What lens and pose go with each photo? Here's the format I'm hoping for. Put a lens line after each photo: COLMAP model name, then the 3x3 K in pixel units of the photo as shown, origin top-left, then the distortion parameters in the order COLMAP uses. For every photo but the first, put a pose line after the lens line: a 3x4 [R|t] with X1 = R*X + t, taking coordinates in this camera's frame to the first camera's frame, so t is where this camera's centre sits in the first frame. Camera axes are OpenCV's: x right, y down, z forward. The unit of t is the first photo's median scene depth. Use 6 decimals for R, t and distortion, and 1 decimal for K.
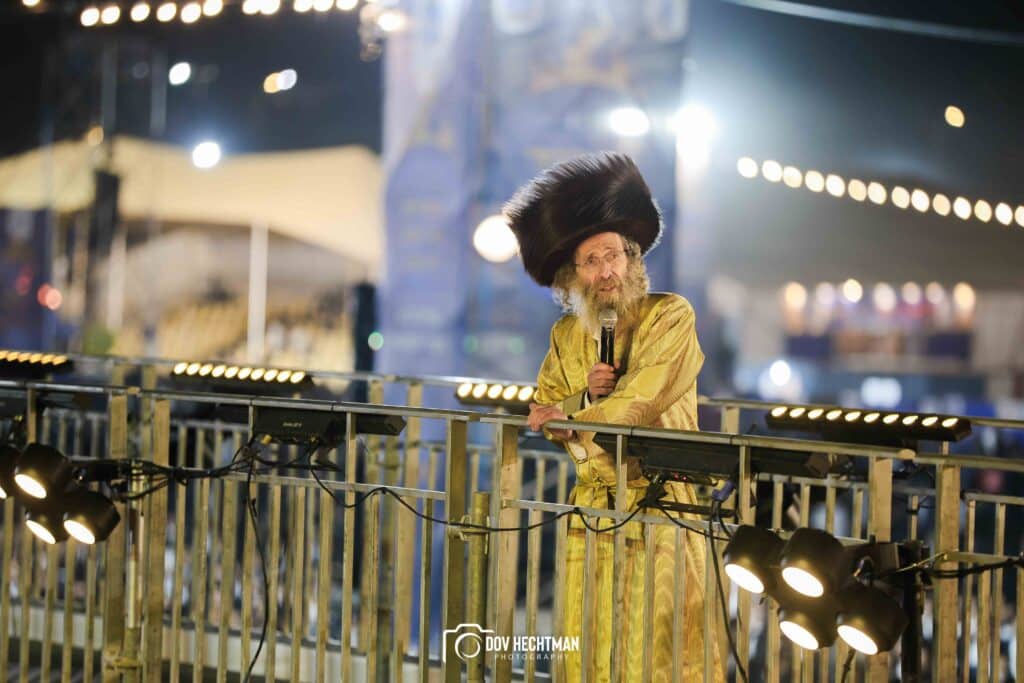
lens RADIAL K [[3840.6, 0, 511.8], [0, 3840.6, 387.7], [0, 0, 1]] dist [1.146173, -2.532560]
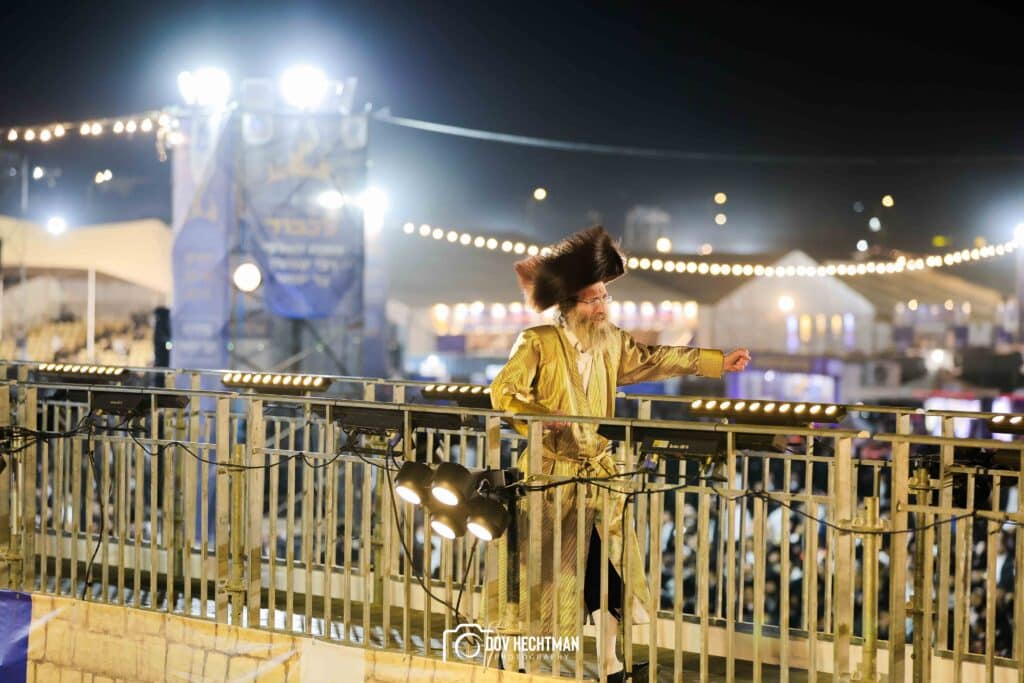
lens RADIAL K [[3692.5, 0, 512.0], [0, 3692.5, 341.5], [0, 0, 1]] dist [-0.062406, 14.744858]
pose [[0.998256, -0.018300, 0.056123, 0.018963], [0.017524, 0.999744, 0.014285, -0.033323], [-0.056370, -0.013276, 0.998322, -0.492581]]
